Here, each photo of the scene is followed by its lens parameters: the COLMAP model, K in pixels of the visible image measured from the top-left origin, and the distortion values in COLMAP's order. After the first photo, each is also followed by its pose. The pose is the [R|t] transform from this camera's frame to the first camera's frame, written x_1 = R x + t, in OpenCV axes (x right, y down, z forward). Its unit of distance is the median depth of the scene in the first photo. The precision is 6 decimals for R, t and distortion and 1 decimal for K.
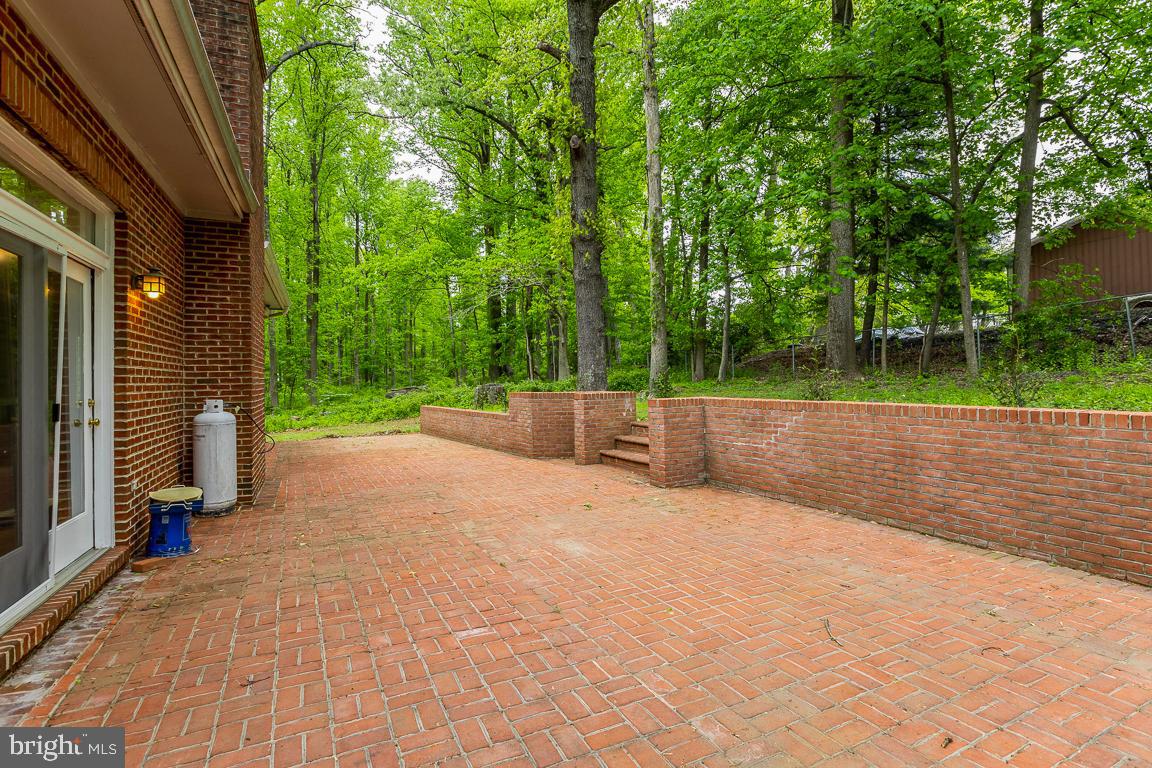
lens RADIAL K [[559.3, 0, 575.2], [0, 559.3, 381.2], [0, 0, 1]] dist [-0.000911, -0.000009]
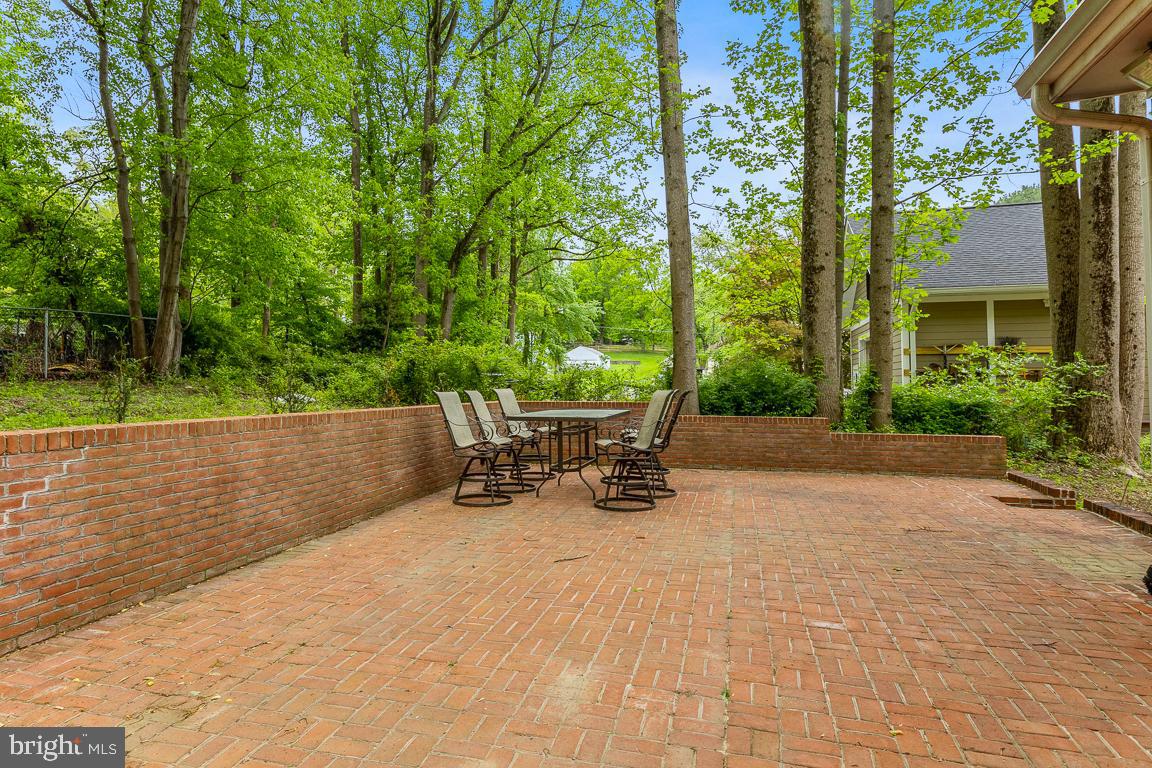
lens RADIAL K [[559.3, 0, 575.1], [0, 559.3, 384.3], [0, 0, 1]] dist [-0.000911, -0.000009]
pose [[-0.708457, 0.017541, 0.705536, -0.375913], [0.014822, 0.999840, -0.009976, 0.007330], [-0.705598, 0.003390, -0.708604, 1.312962]]
